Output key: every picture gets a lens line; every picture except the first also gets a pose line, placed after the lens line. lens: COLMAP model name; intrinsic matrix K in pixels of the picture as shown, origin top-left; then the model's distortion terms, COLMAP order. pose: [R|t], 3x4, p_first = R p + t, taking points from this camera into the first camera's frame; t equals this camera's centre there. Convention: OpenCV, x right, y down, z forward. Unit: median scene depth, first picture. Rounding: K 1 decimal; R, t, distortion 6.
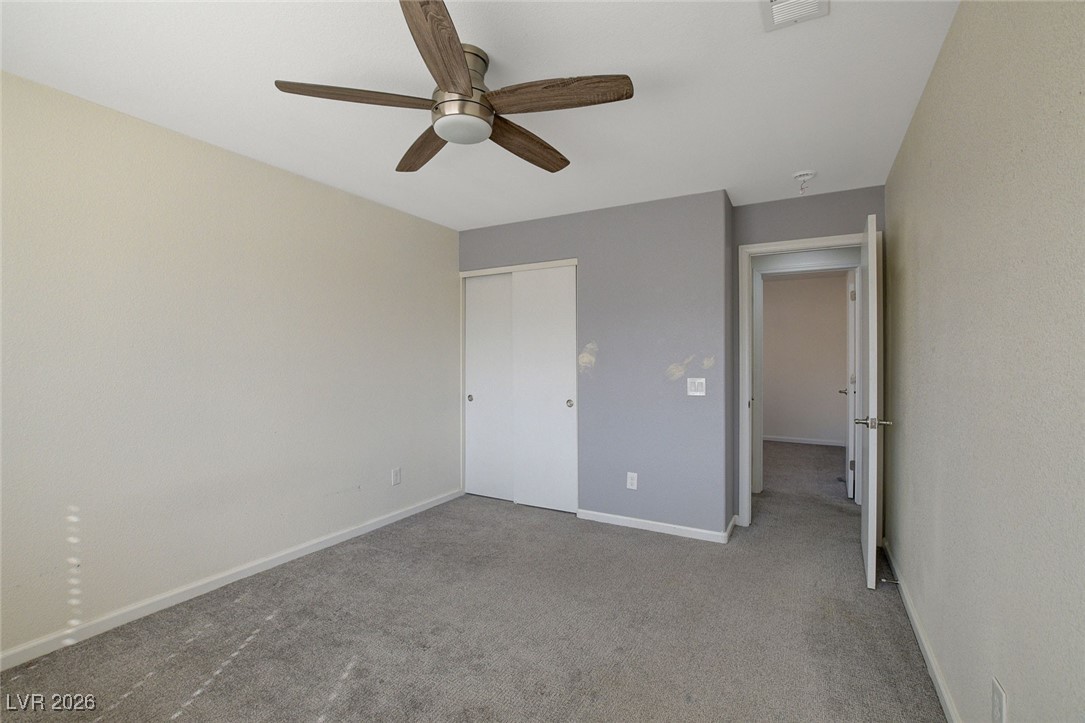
lens RADIAL K [[472.3, 0, 542.3], [0, 472.3, 360.5], [0, 0, 1]] dist [-0.017811, 0.004425]
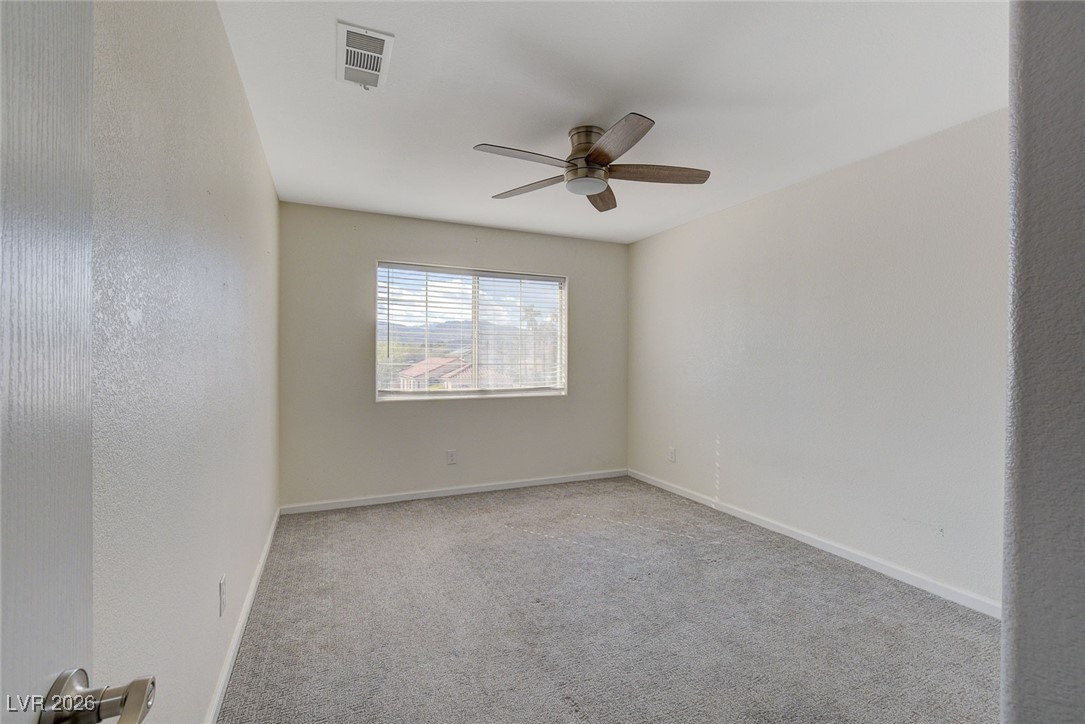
lens RADIAL K [[472.3, 0, 542.3], [0, 472.3, 361.0], [0, 0, 1]] dist [-0.017811, 0.004425]
pose [[-0.583802, 0.000380, -0.811896, 0.891610], [-0.003700, 0.999988, 0.003129, 0.015778], [0.811888, 0.004831, -0.583793, 1.487205]]
